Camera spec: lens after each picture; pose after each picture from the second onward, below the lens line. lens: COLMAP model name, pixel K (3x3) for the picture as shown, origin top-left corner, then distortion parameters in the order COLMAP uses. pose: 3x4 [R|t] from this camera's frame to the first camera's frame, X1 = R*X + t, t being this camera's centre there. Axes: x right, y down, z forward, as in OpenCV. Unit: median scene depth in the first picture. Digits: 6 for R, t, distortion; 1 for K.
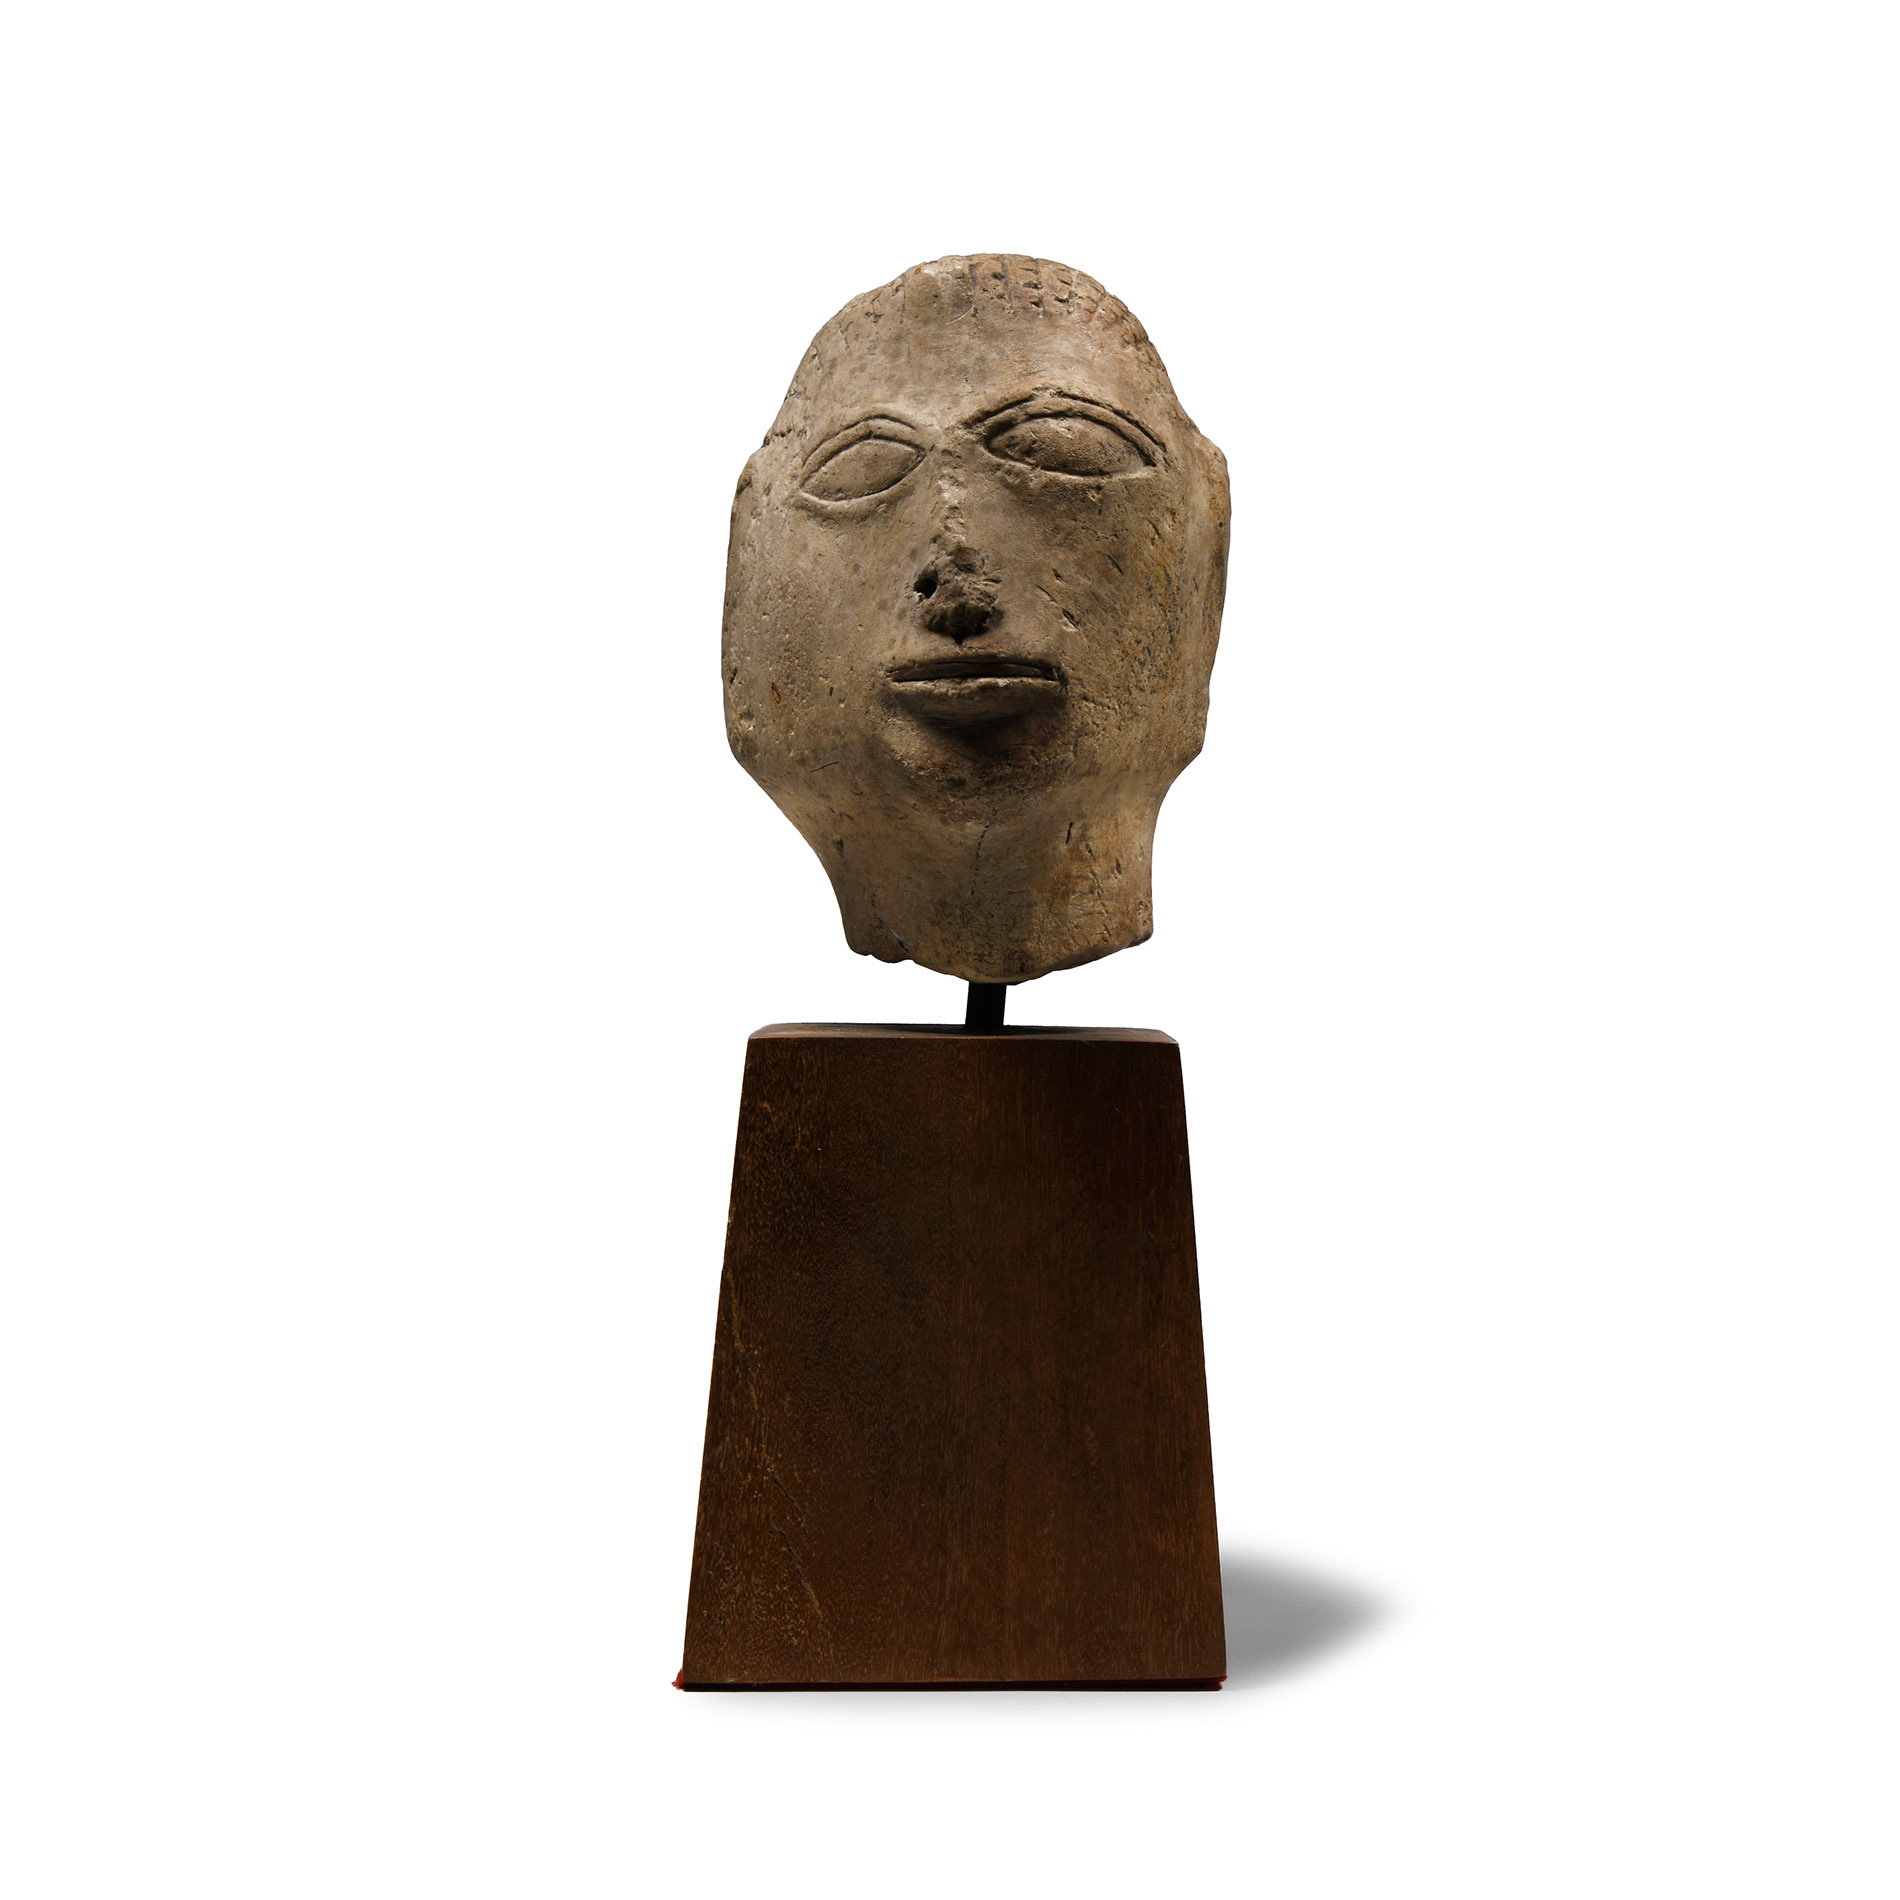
lens RADIAL K [[4591.6, 0, 949.6], [0, 4591.6, 891.7], [0, 0, 1]] dist [0.086235, 0.000000]
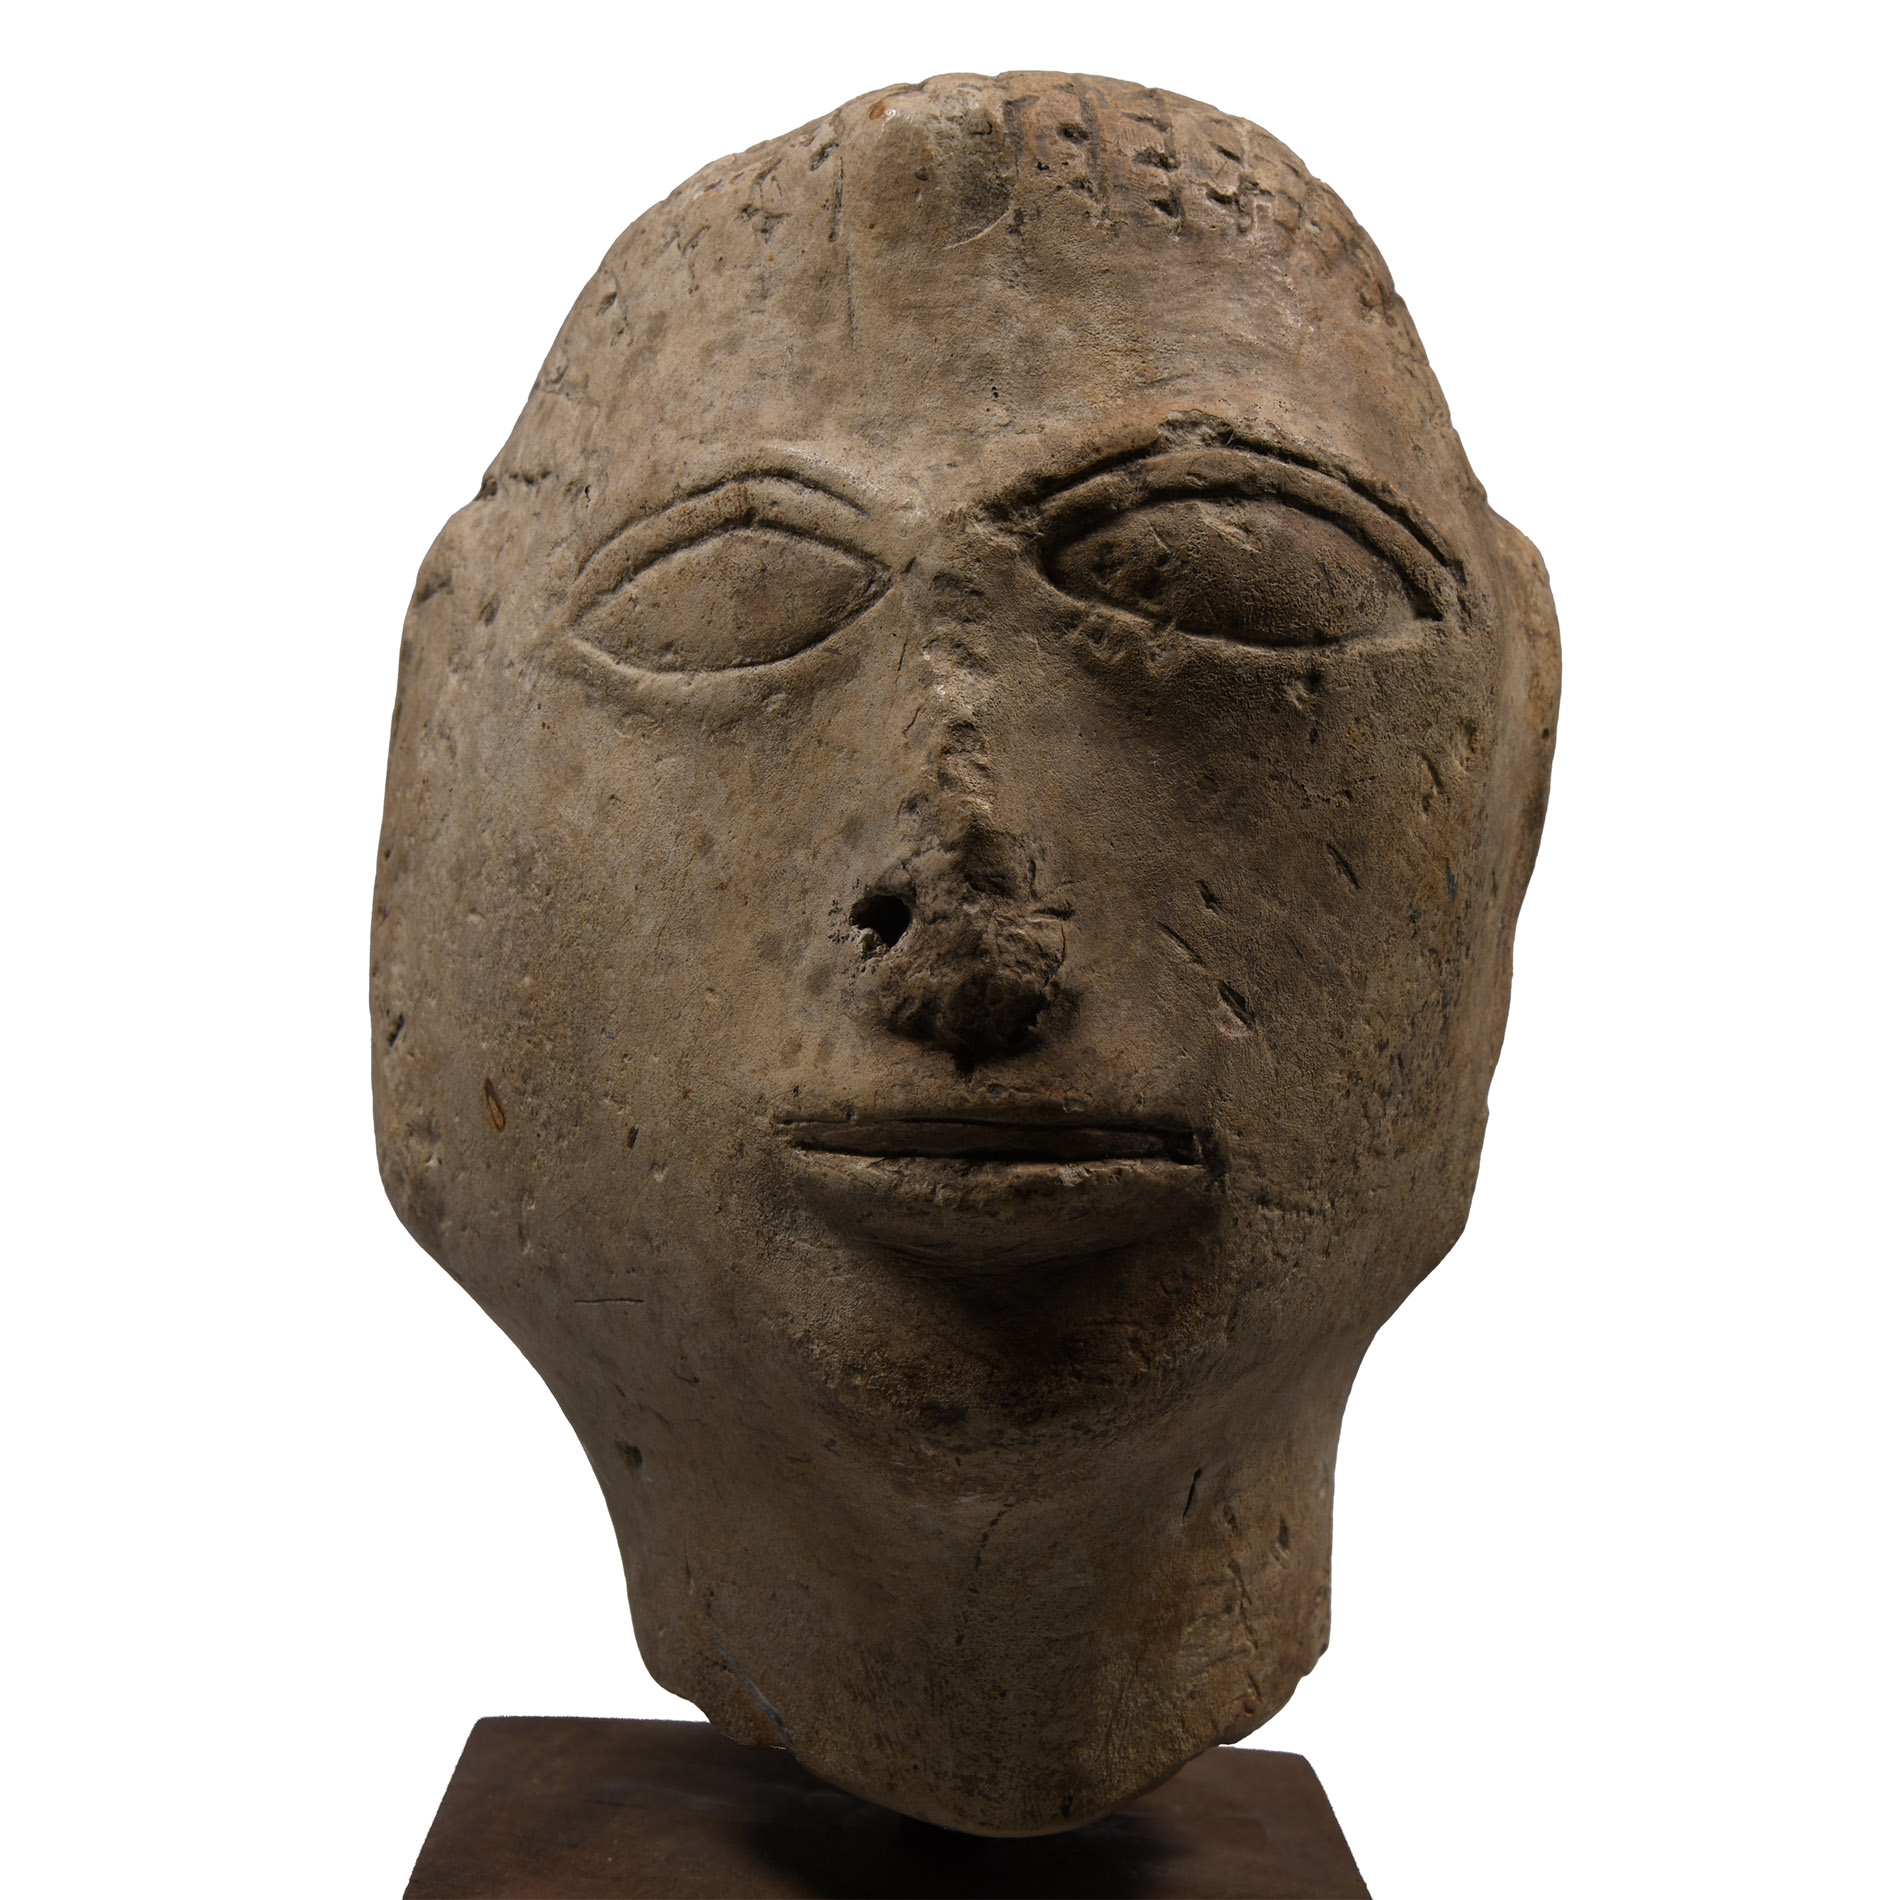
lens RADIAL K [[4591.6, 0, 889.4], [0, 4591.6, 992.2], [0, 0, 1]] dist [0.086235, 0.000000]
pose [[0.997691, 0.032952, 0.059390, -0.027659], [-0.037306, 0.996577, 0.073768, -0.087850], [-0.056756, -0.075813, 0.995505, 0.591381]]
